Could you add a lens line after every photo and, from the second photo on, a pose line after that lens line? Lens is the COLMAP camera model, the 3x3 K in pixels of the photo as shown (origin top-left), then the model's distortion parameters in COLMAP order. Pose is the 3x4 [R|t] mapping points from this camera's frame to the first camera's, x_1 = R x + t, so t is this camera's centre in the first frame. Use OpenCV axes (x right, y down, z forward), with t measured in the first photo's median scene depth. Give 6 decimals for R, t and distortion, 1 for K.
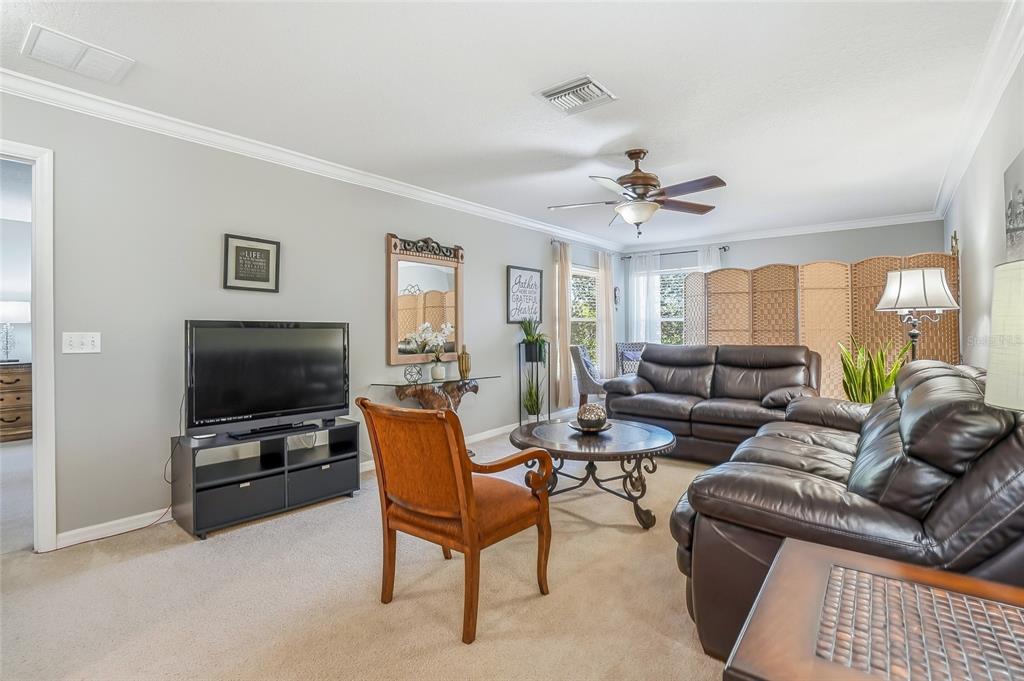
lens RADIAL K [[482.6, 0, 514.7], [0, 482.6, 337.4], [0, 0, 1]] dist [-0.031070, 0.001277]
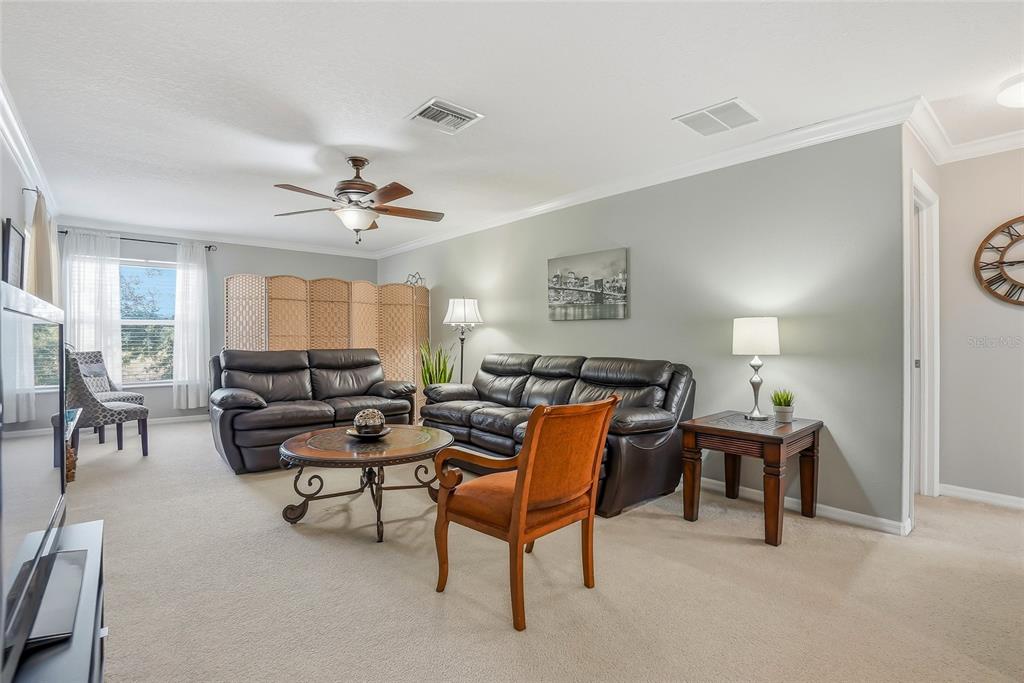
lens RADIAL K [[482.6, 0, 514.7], [0, 482.6, 338.4], [0, 0, 1]] dist [-0.031070, 0.001277]
pose [[0.203411, 0.002750, 0.979090, -0.538228], [0.011891, 0.999915, -0.005279, 0.002601], [-0.979021, 0.012716, 0.203361, 0.375137]]
